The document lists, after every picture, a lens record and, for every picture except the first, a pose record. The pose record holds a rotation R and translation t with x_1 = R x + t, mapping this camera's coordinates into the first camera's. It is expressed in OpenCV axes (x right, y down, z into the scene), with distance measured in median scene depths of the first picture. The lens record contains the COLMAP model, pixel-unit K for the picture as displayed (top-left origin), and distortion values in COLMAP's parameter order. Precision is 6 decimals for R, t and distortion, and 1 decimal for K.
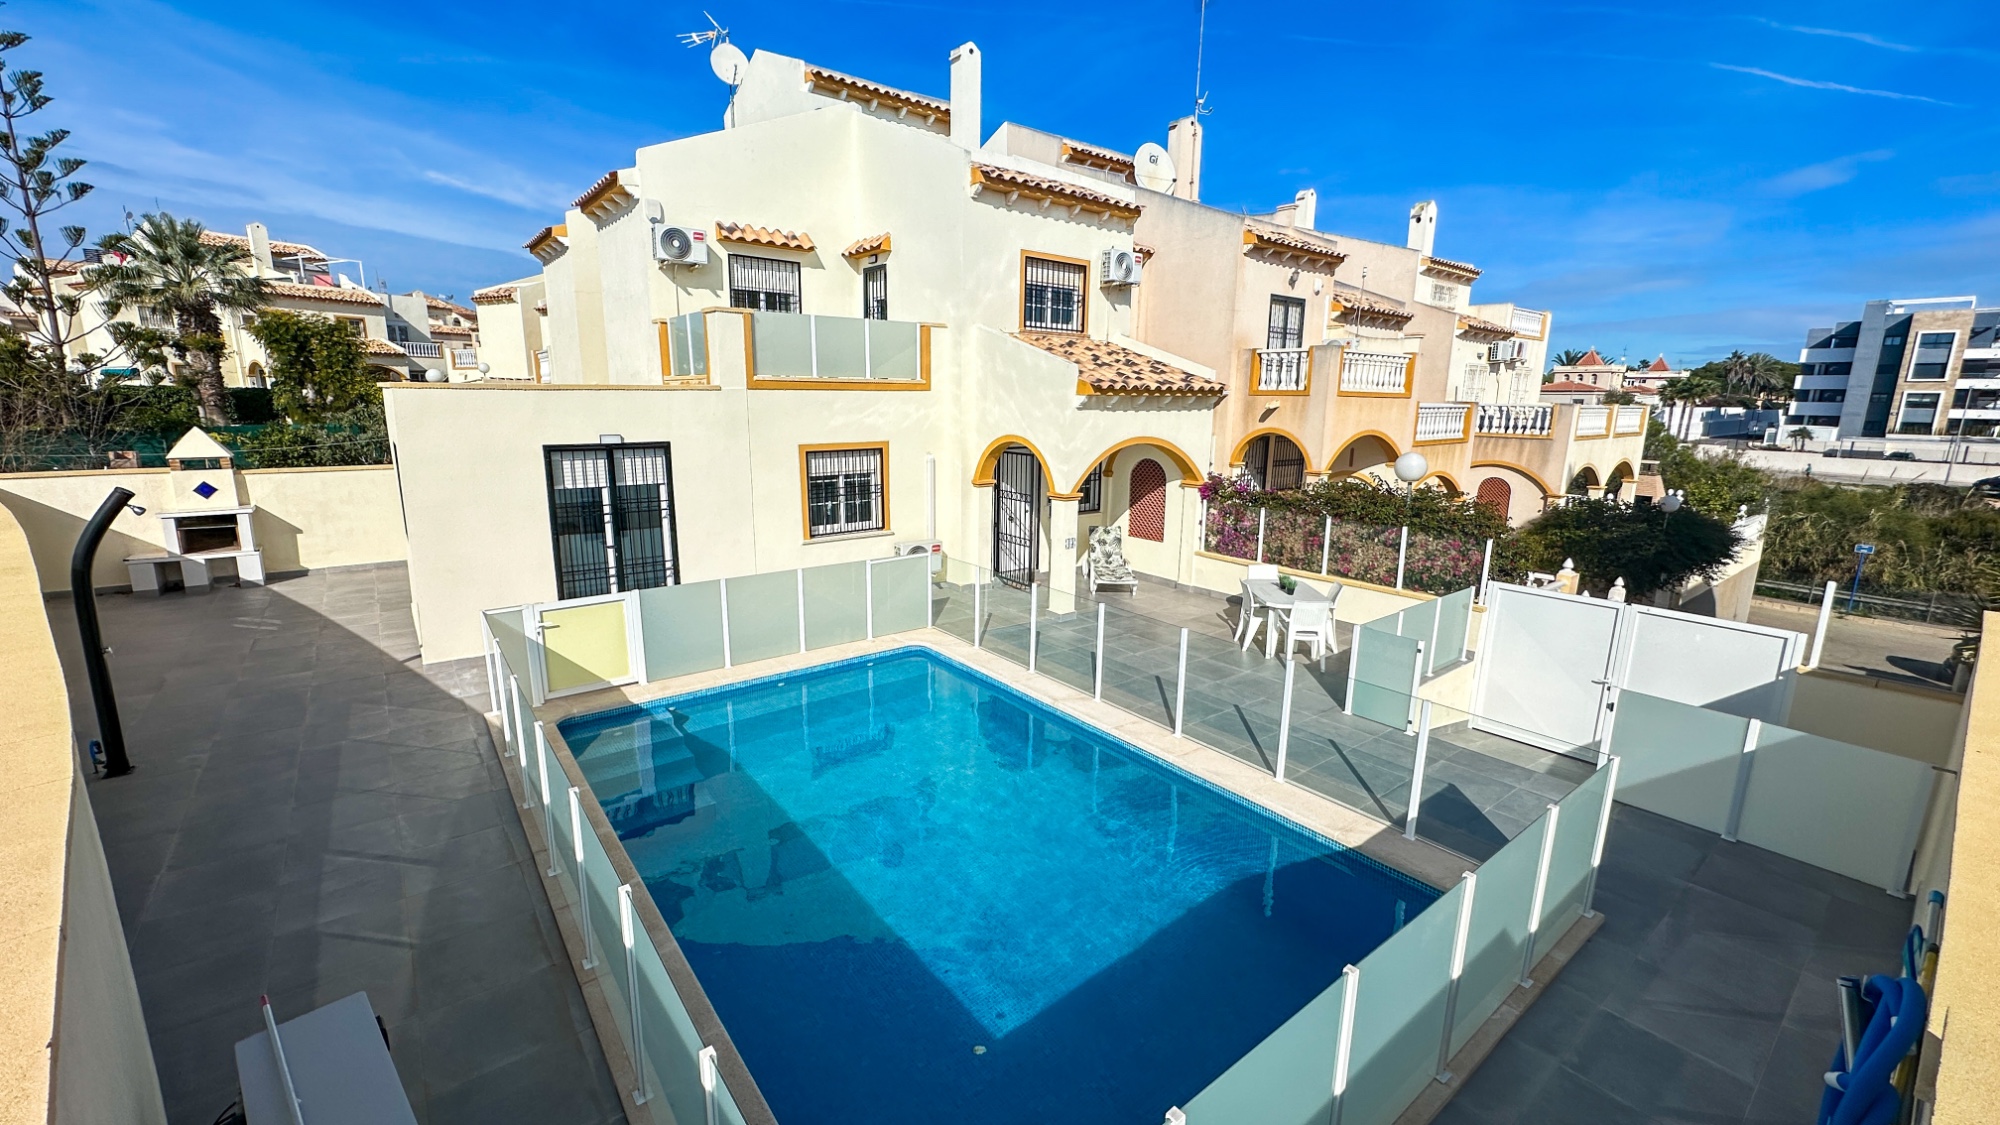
lens RADIAL K [[799.0, 0, 1006.8], [0, 799.0, 560.3], [0, 0, 1]] dist [0.002064, -0.000191]
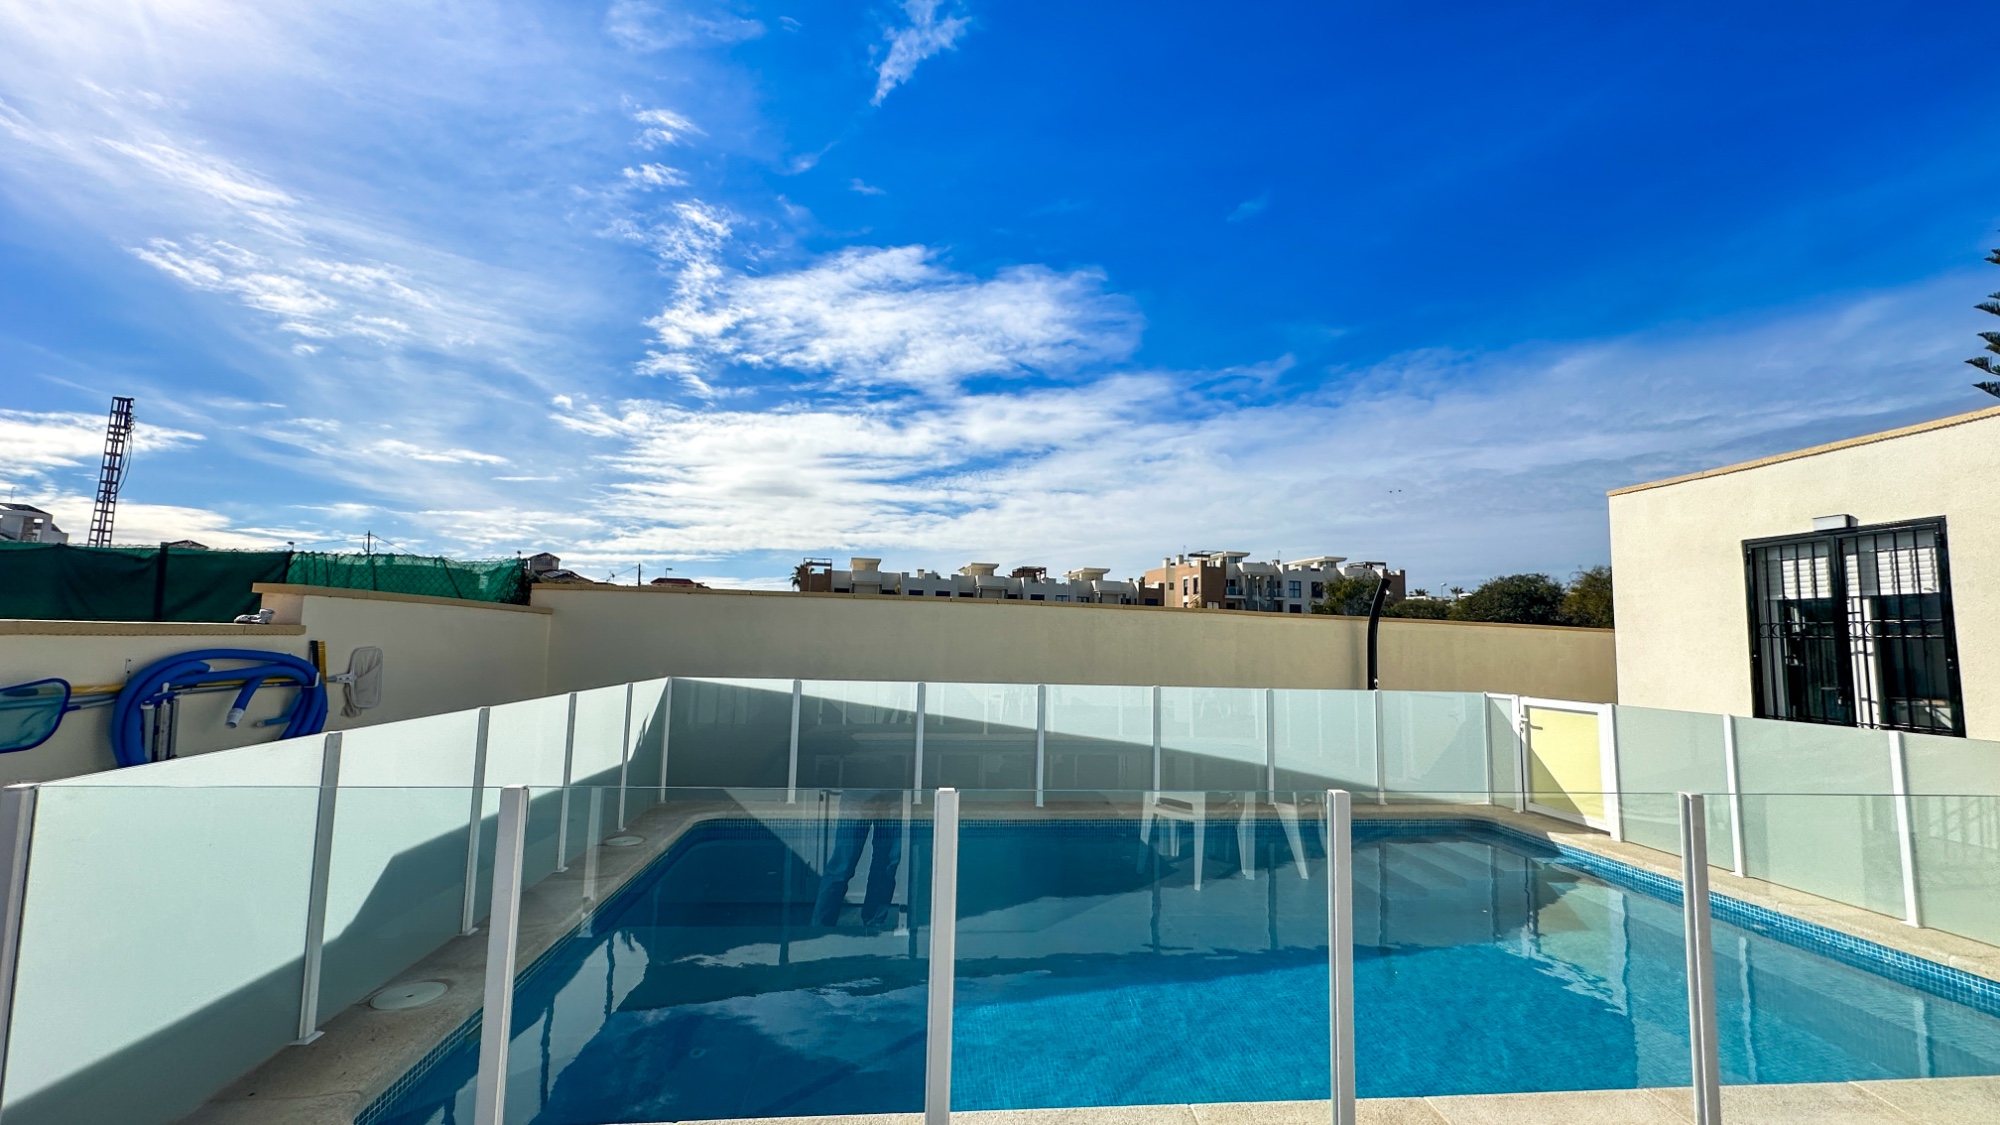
lens RADIAL K [[799.0, 0, 999.9], [0, 799.0, 559.3], [0, 0, 1]] dist [0.002064, -0.000191]
pose [[-0.531626, -0.106178, -0.840298, 0.305253], [-0.200085, 0.979775, 0.002785, 0.009933], [0.823007, 0.169611, -0.542118, 0.569156]]
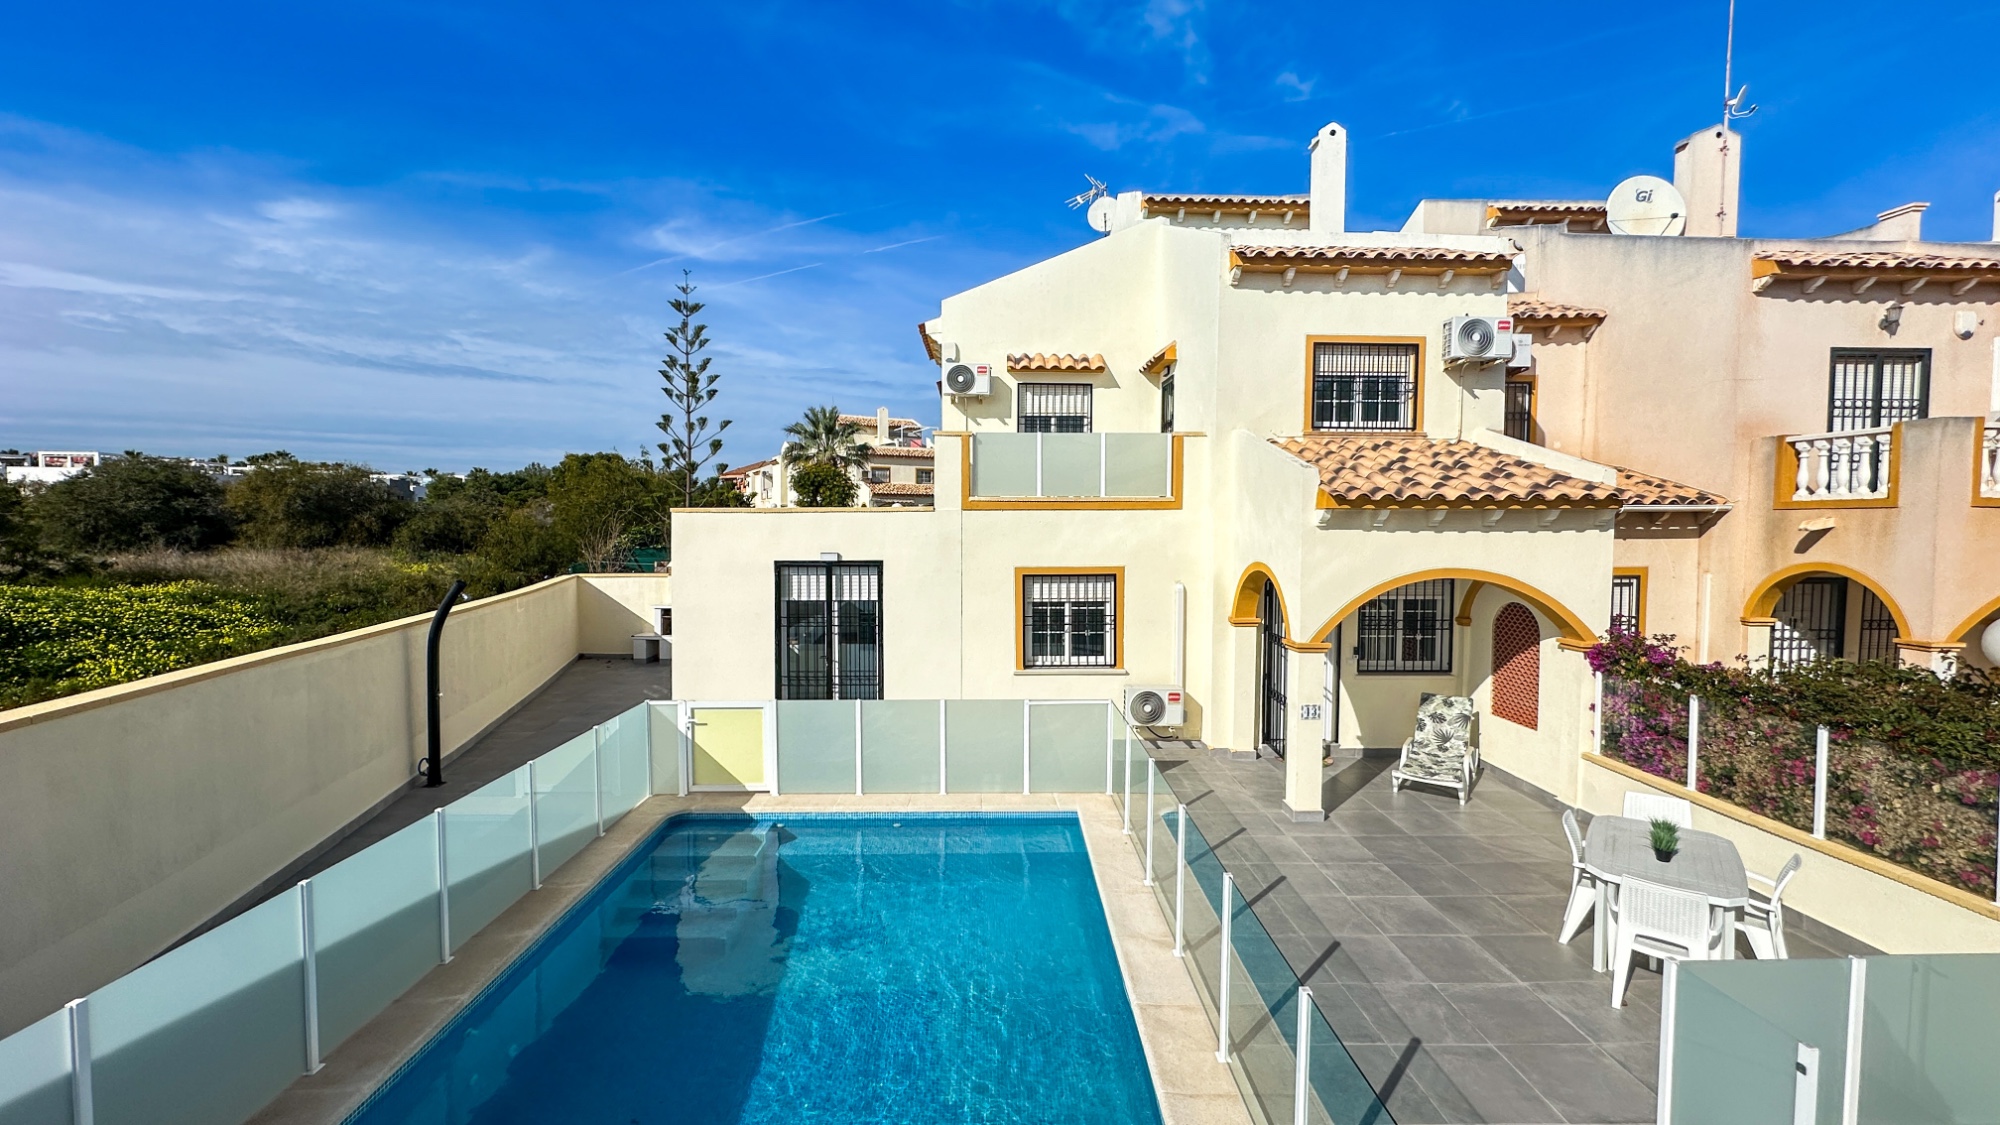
lens RADIAL K [[799.0, 0, 1003.6], [0, 799.0, 558.5], [0, 0, 1]] dist [0.002064, -0.000191]
pose [[0.797788, 0.017294, -0.602690, 0.244172], [-0.115117, 0.985569, -0.124100, -0.030552], [0.591847, 0.168386, 0.788266, 0.206837]]
